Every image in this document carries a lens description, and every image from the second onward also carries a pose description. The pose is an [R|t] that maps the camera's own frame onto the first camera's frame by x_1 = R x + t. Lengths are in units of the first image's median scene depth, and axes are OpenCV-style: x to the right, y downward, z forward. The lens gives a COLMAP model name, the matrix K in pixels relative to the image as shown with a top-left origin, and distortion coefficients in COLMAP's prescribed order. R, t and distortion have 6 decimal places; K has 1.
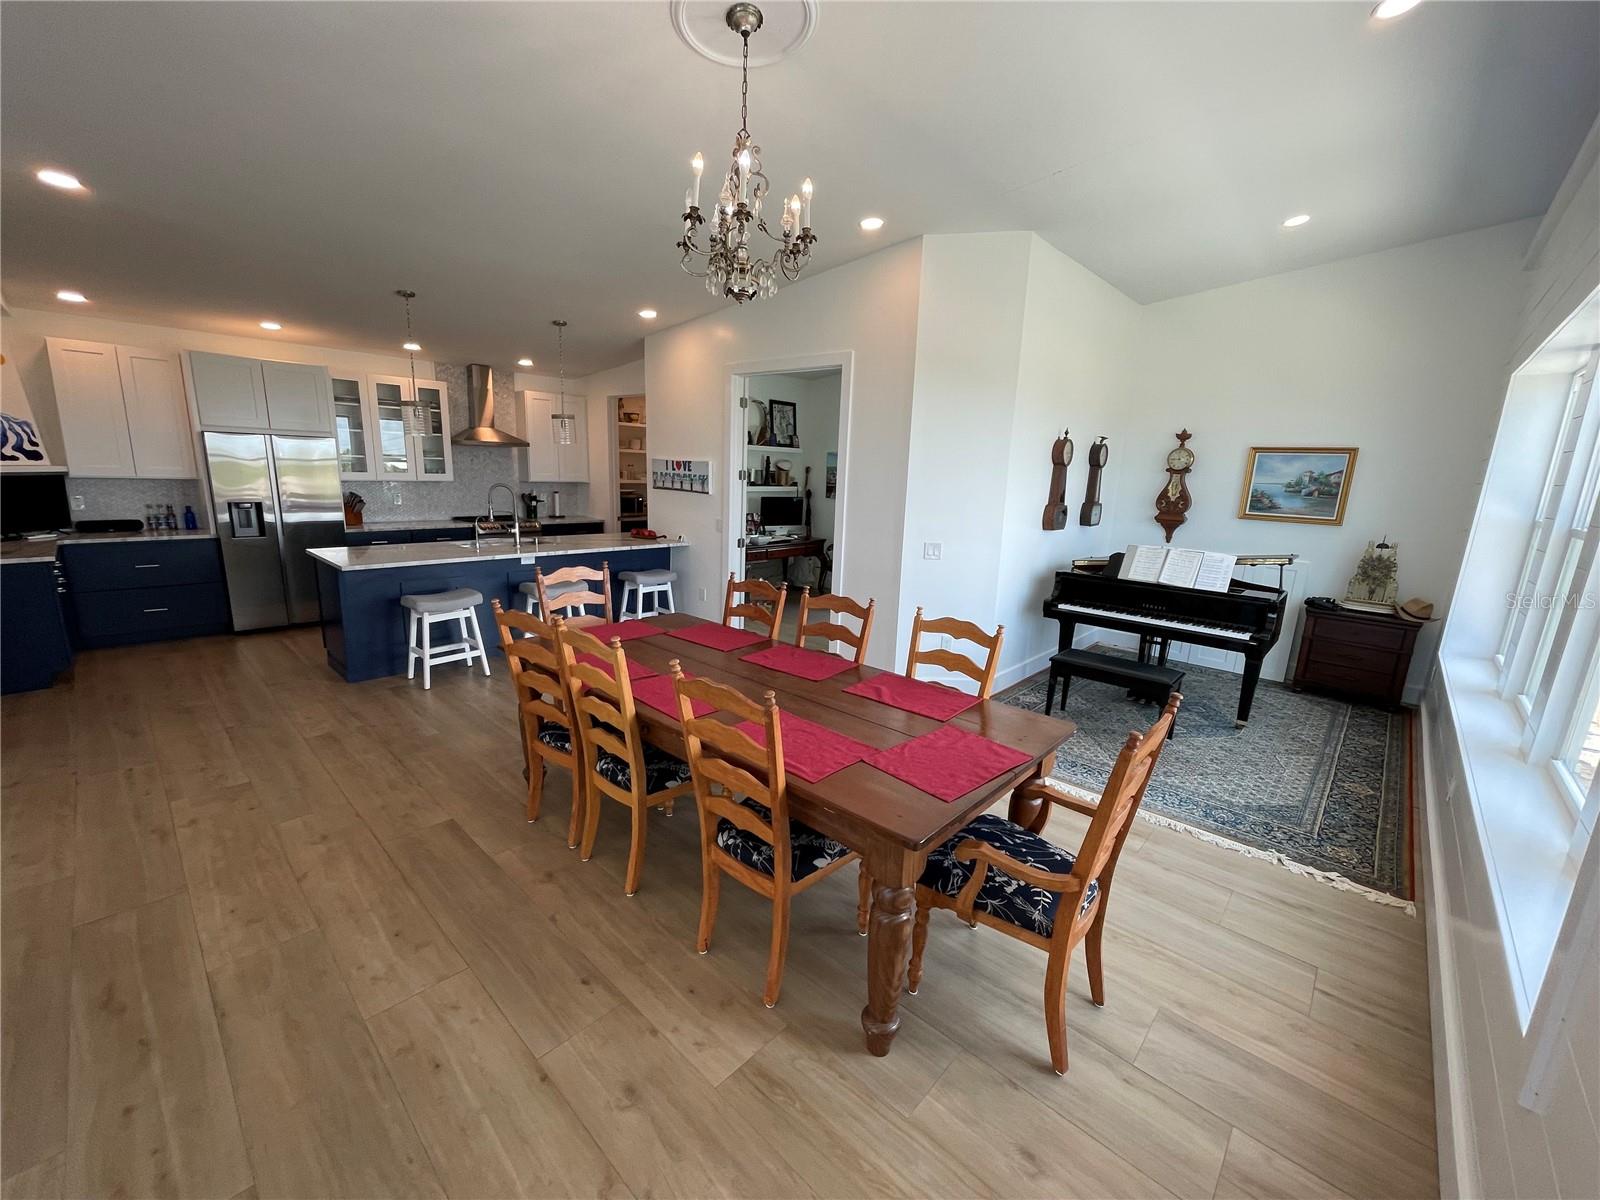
lens RADIAL K [[647.2, 0, 798.9], [0, 647.2, 606.4], [0, 0, 1]] dist [0.003259, 0.000269]
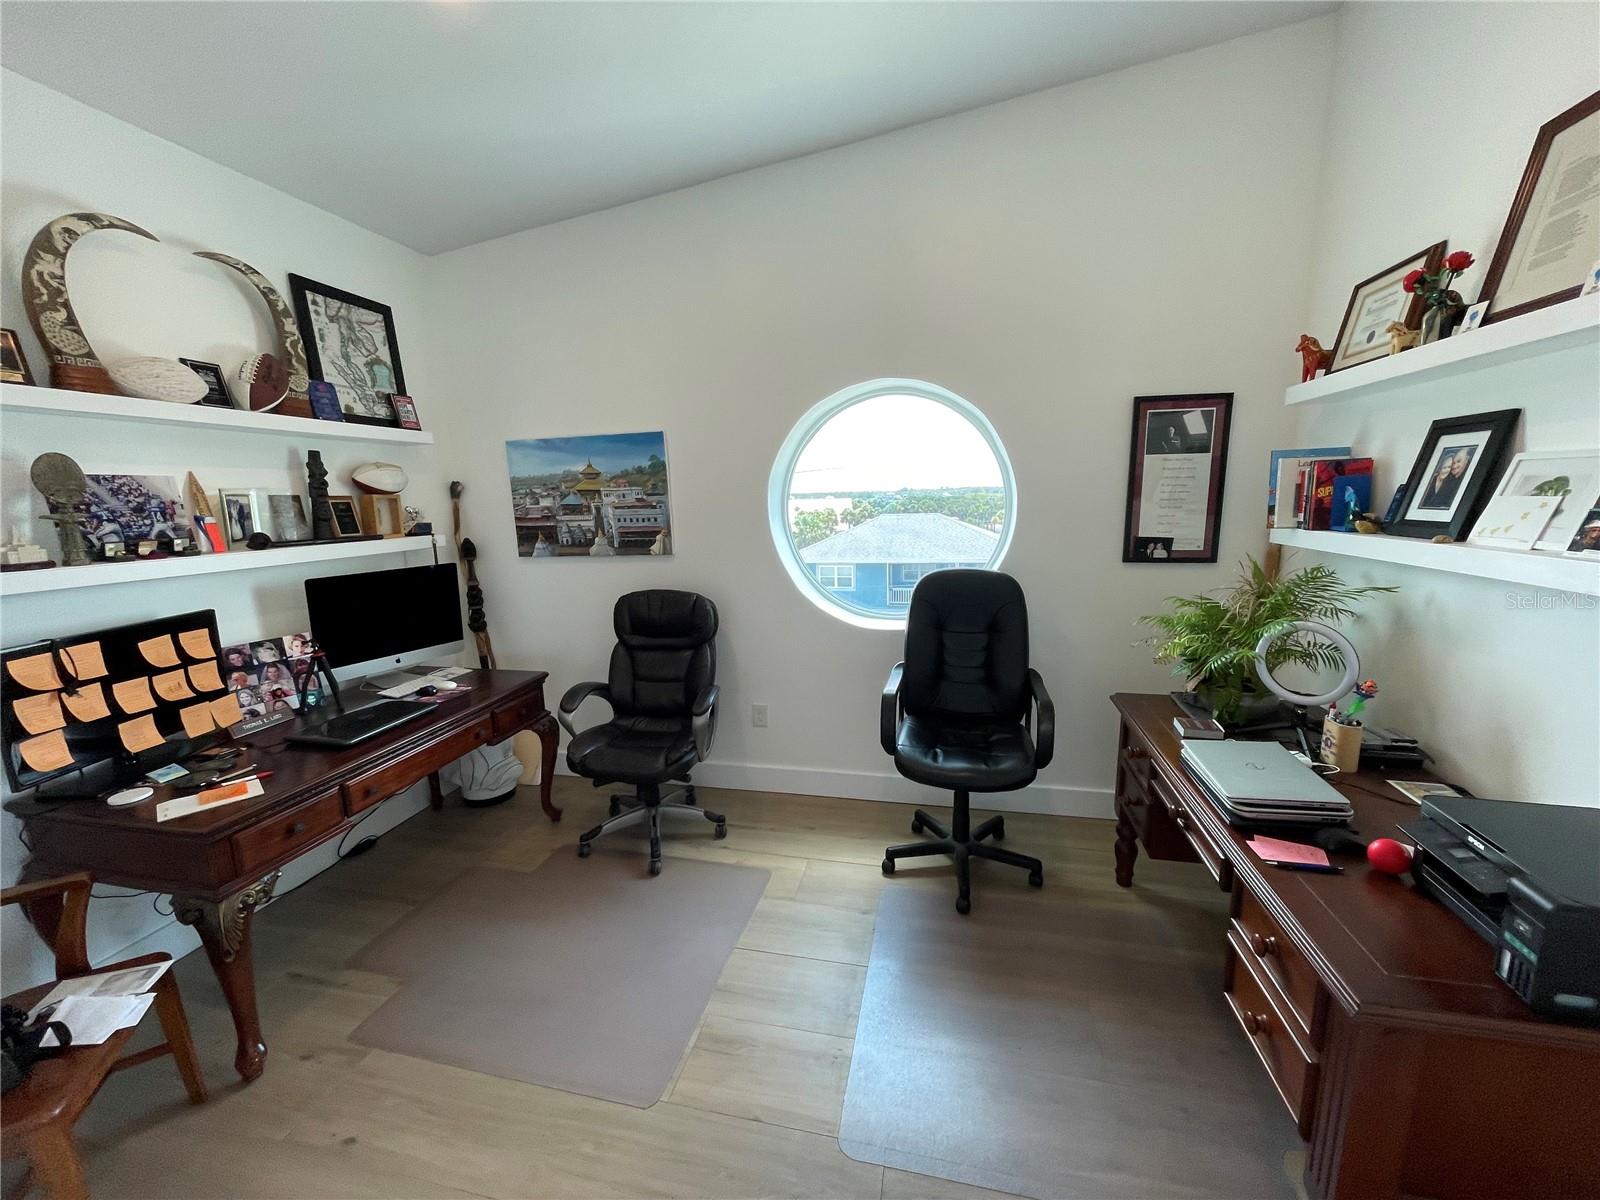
lens RADIAL K [[647.2, 0, 798.9], [0, 647.2, 606.4], [0, 0, 1]] dist [0.003259, 0.000269]
pose [[0.870065, -0.140149, 0.472594, -0.000804], [0.156120, 0.987723, 0.005490, -0.118064], [-0.467561, 0.069005, 0.881263, 0.598015]]
